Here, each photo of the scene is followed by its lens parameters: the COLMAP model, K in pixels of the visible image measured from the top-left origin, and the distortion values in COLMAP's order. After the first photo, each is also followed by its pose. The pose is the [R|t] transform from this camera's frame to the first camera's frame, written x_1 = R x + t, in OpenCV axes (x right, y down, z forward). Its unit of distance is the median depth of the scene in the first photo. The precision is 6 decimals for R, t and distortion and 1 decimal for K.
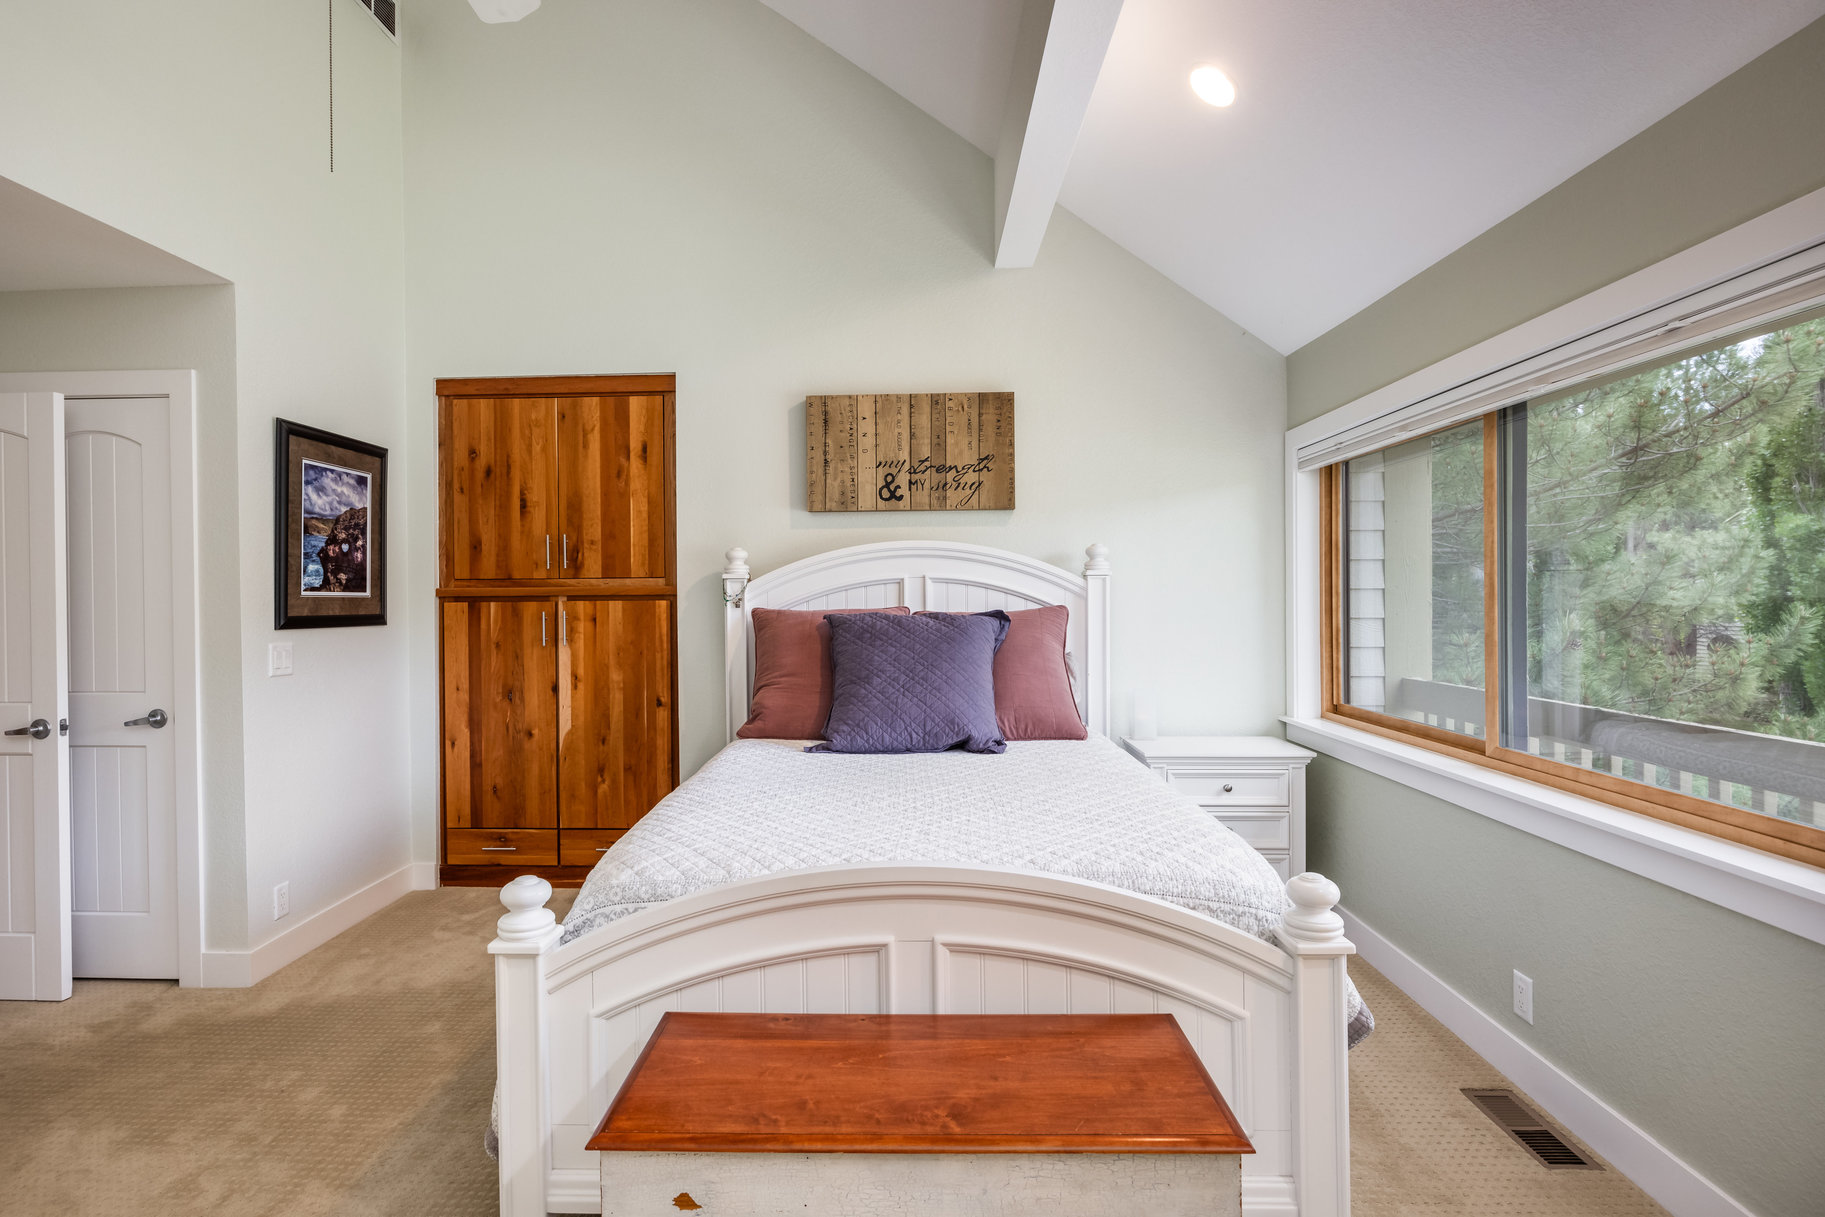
lens RADIAL K [[908.8, 0, 908.3], [0, 908.8, 615.9], [0, 0, 1]] dist [0.013889, -0.011167]
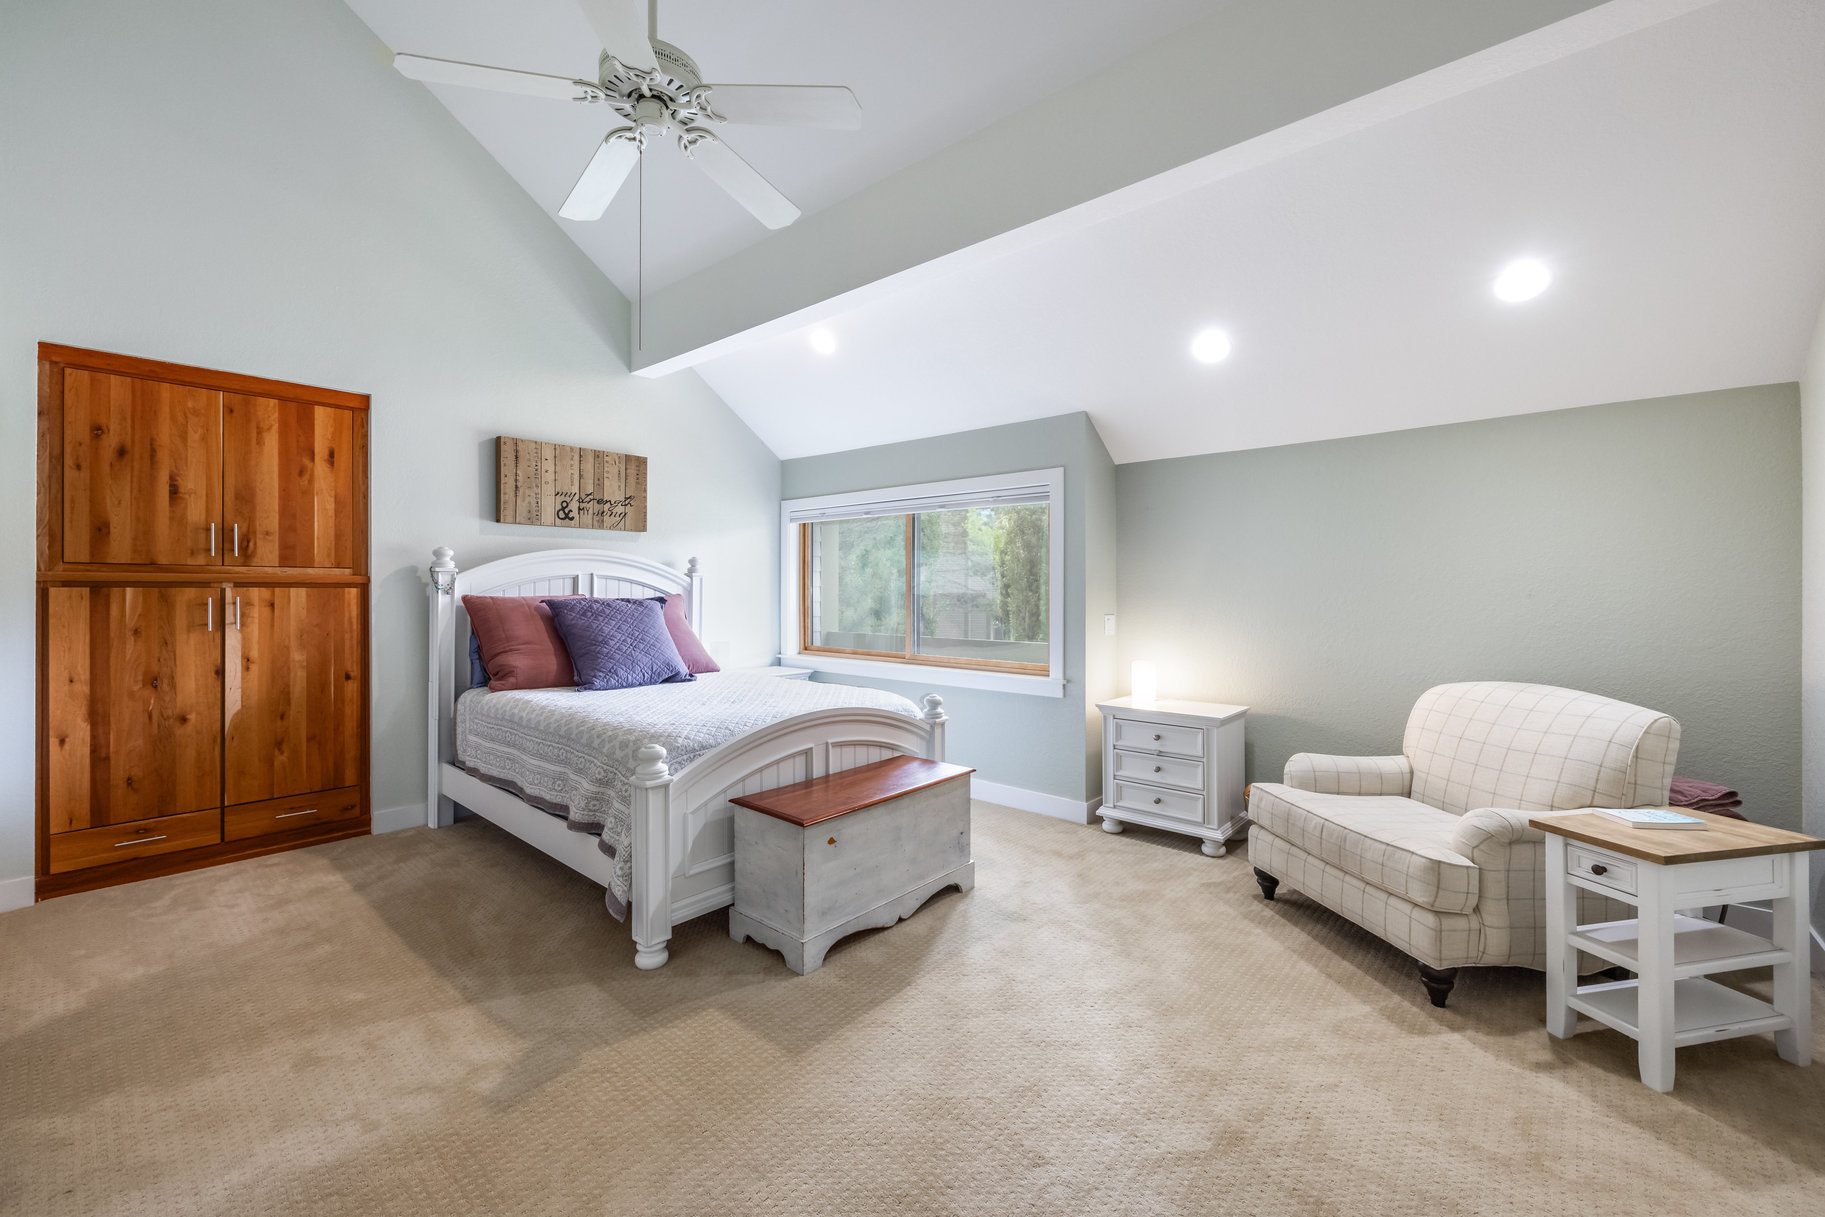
lens RADIAL K [[707.5, 0, 897.7], [0, 707.5, 606.5], [0, 0, 1]] dist [0.000764, 0.000112]
pose [[0.646666, -0.007982, 0.762731, -0.506807], [0.006641, 0.999966, 0.004834, 0.006667], [-0.762744, 0.001939, 0.646698, -0.108737]]
